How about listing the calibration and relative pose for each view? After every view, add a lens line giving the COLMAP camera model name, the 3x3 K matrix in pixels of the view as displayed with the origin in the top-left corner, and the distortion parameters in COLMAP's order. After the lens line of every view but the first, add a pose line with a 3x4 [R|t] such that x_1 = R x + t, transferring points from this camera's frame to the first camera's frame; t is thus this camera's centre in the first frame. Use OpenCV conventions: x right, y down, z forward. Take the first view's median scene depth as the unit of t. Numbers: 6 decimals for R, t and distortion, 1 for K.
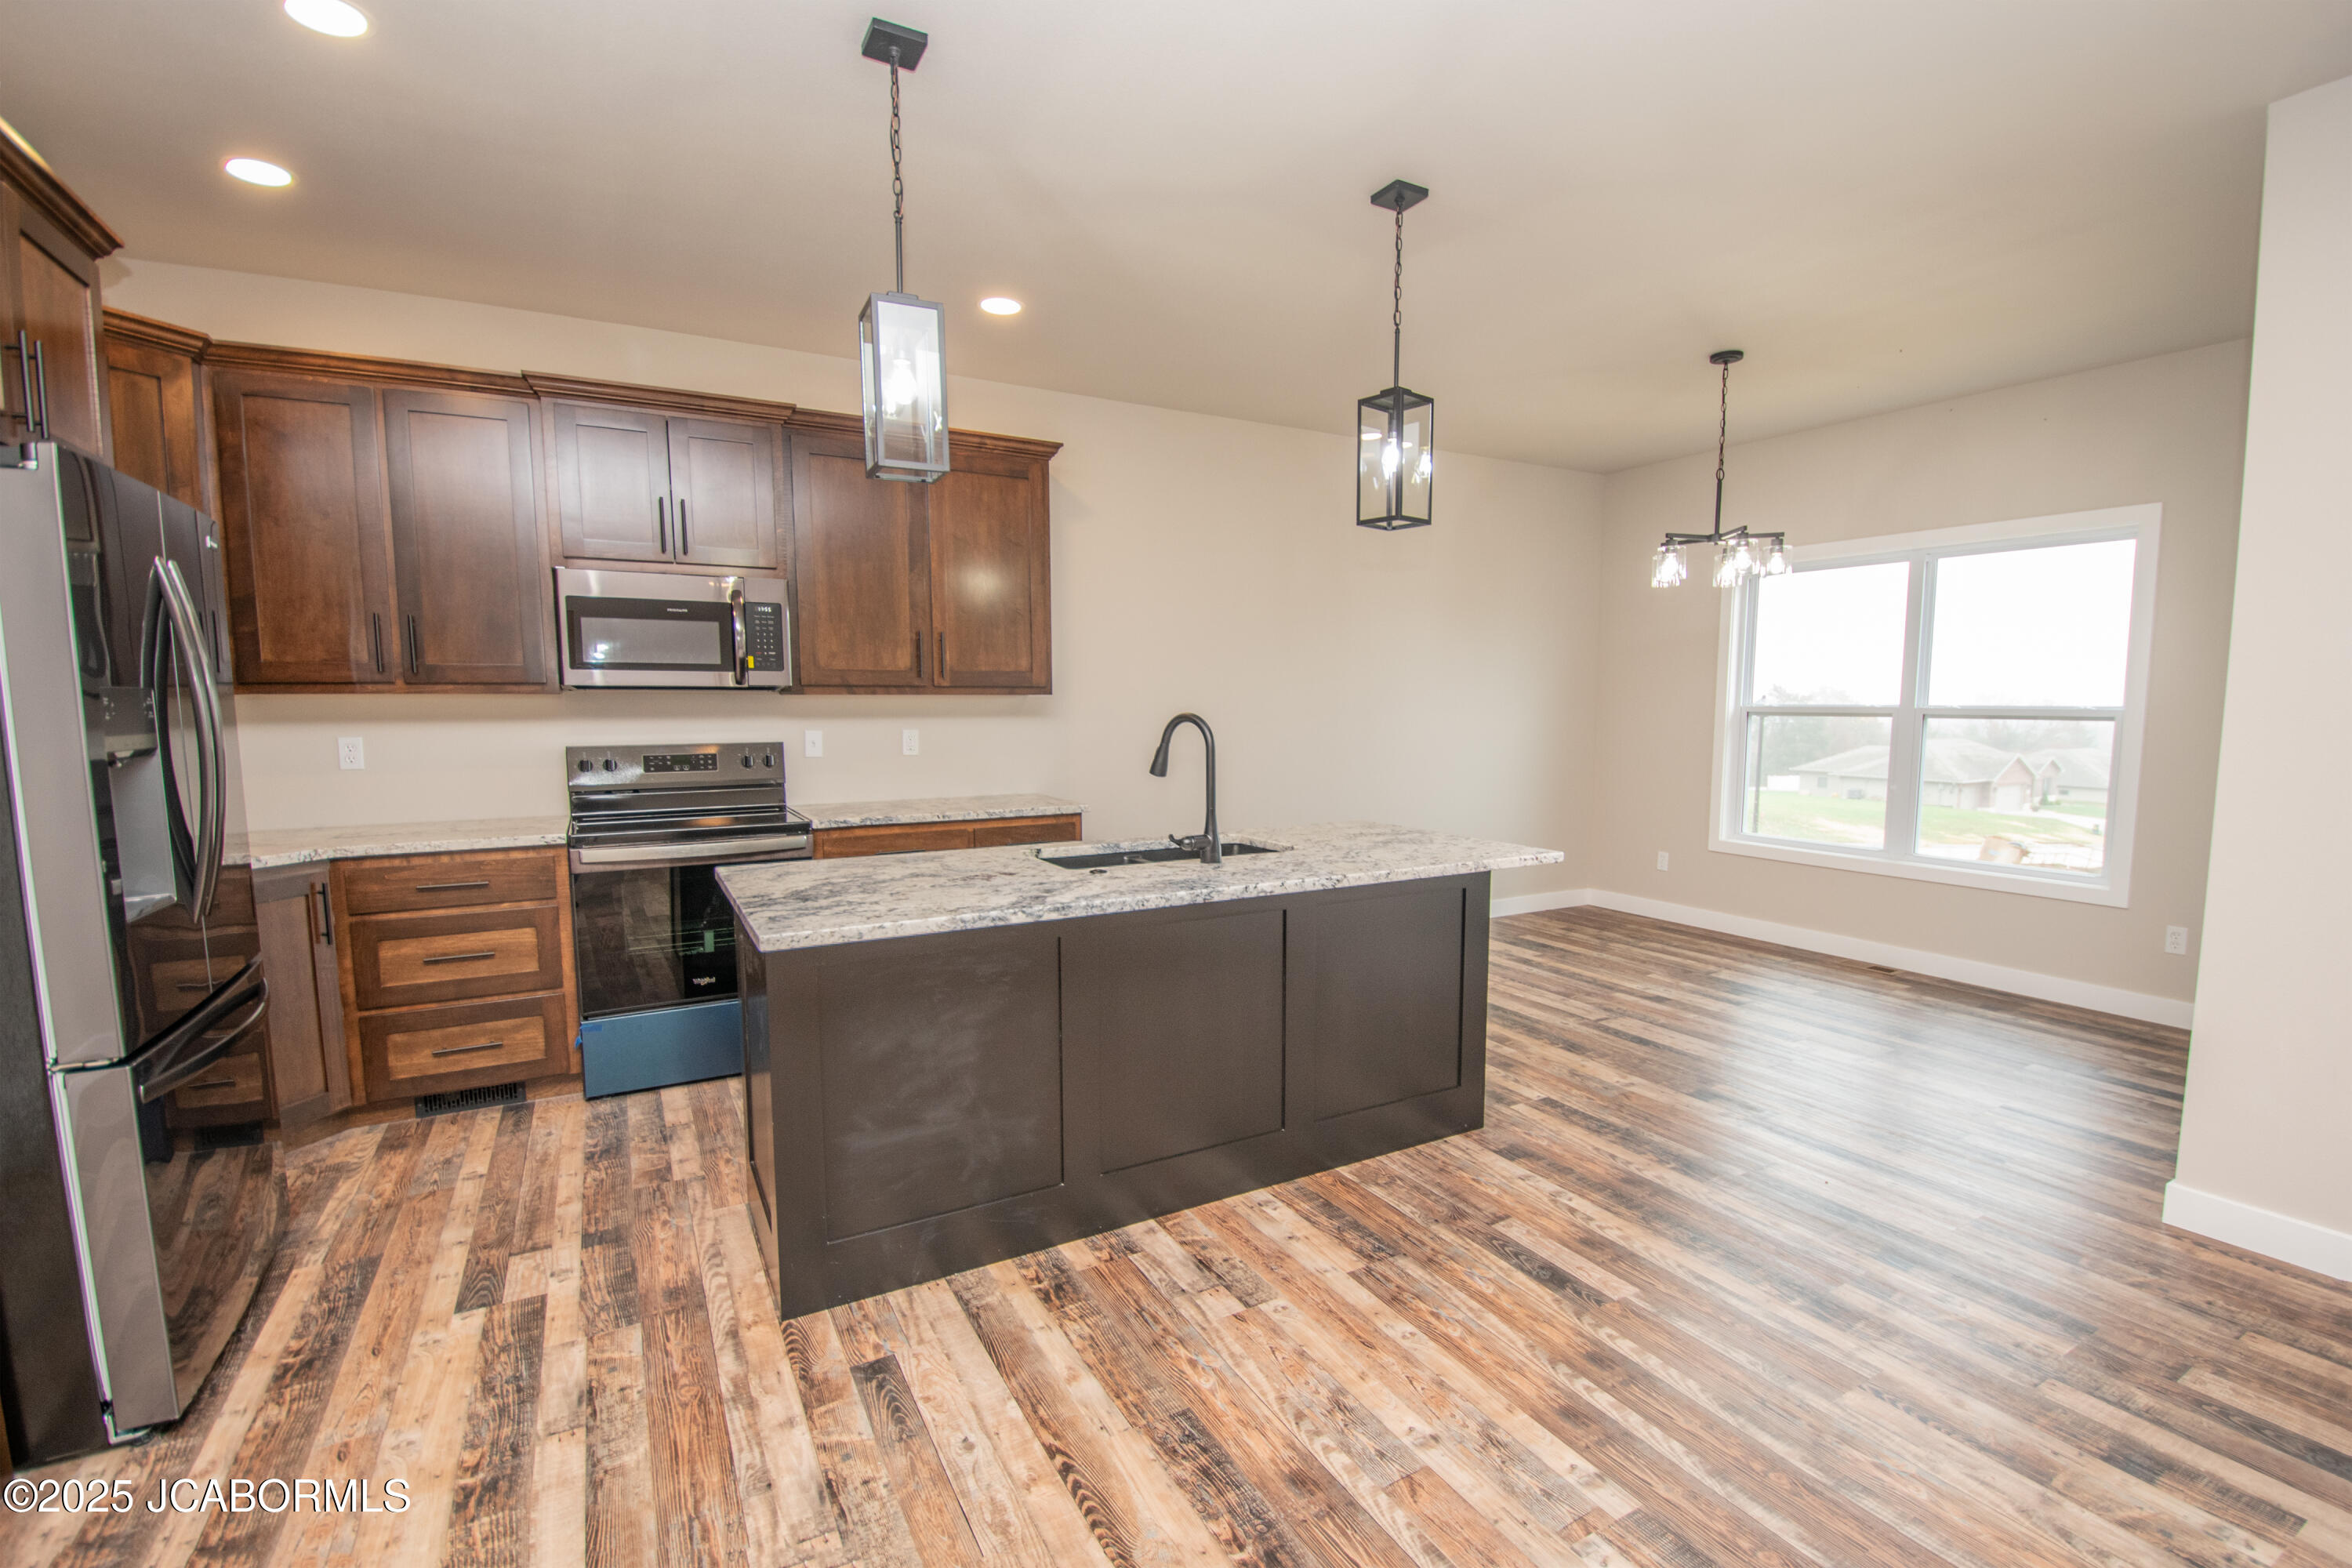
lens RADIAL K [[1033.7, 0, 1207.7], [0, 1033.7, 815.2], [0, 0, 1]] dist [0.017751, -0.025635]
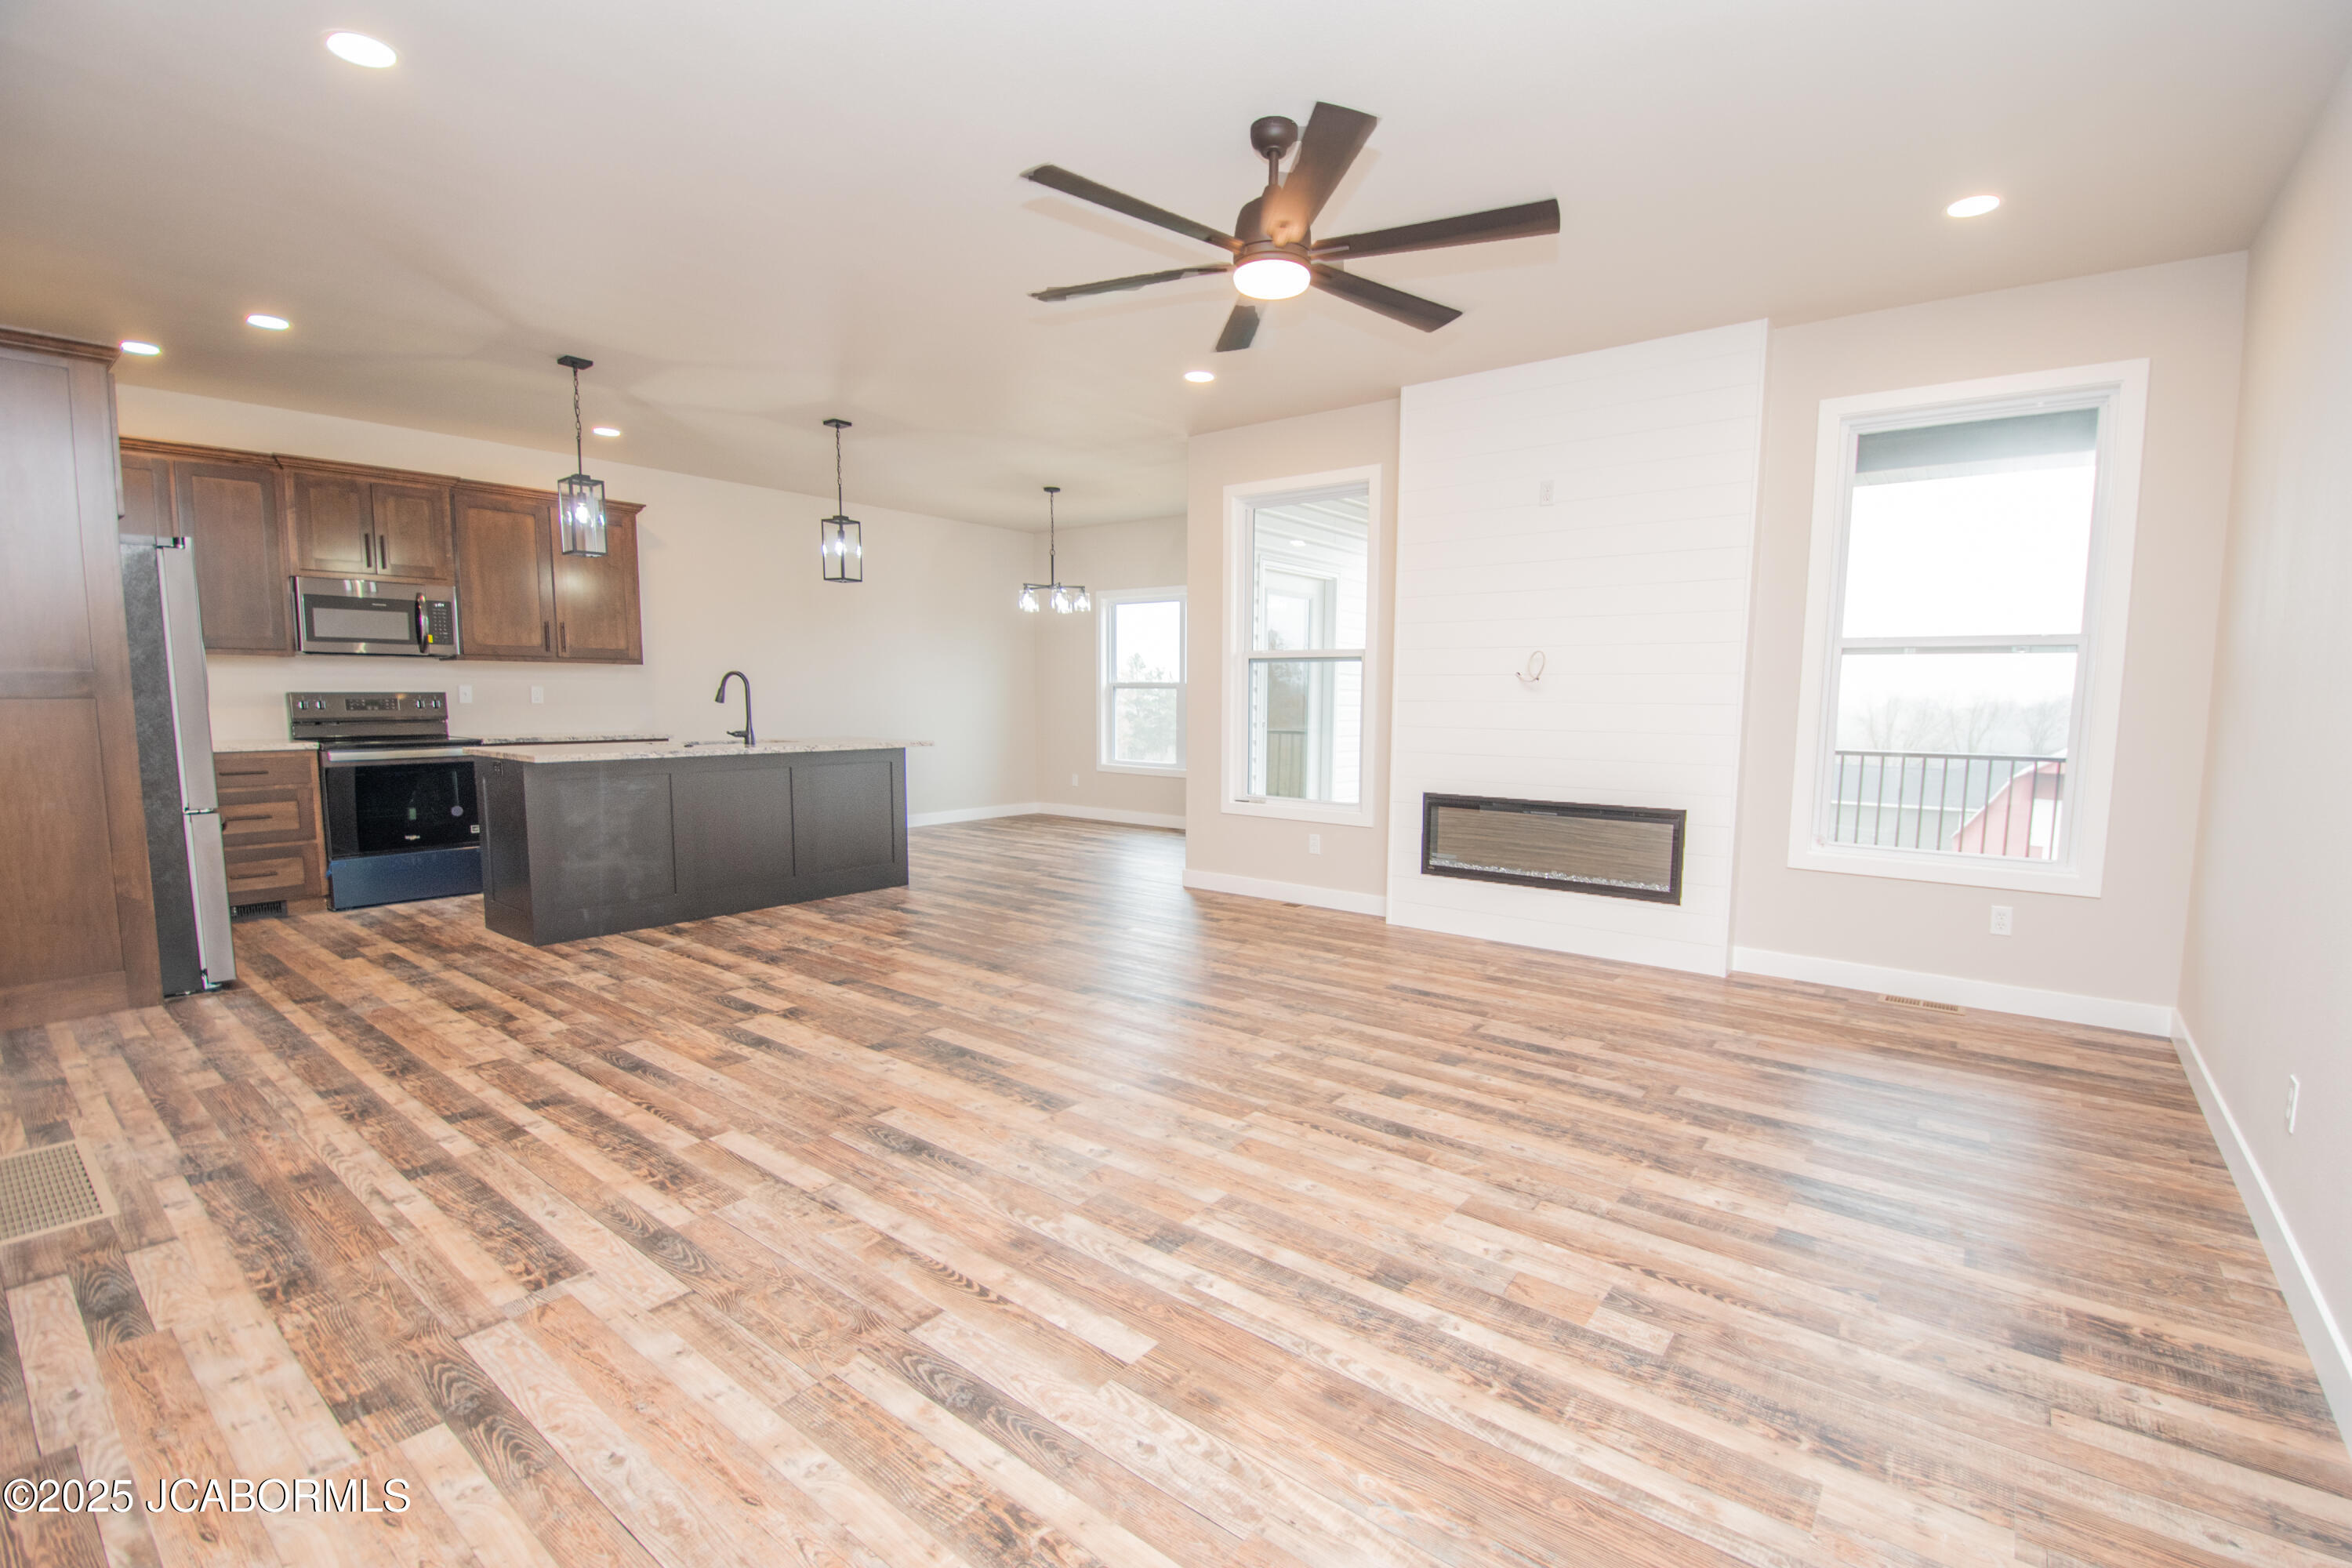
lens RADIAL K [[1033.7, 0, 1207.7], [0, 1033.7, 815.2], [0, 0, 1]] dist [0.017751, -0.025635]
pose [[0.926079, -0.034264, 0.375771, 0.051610], [0.032058, 0.999412, 0.012125, 0.147794], [-0.375966, 0.000817, 0.926633, -0.956154]]
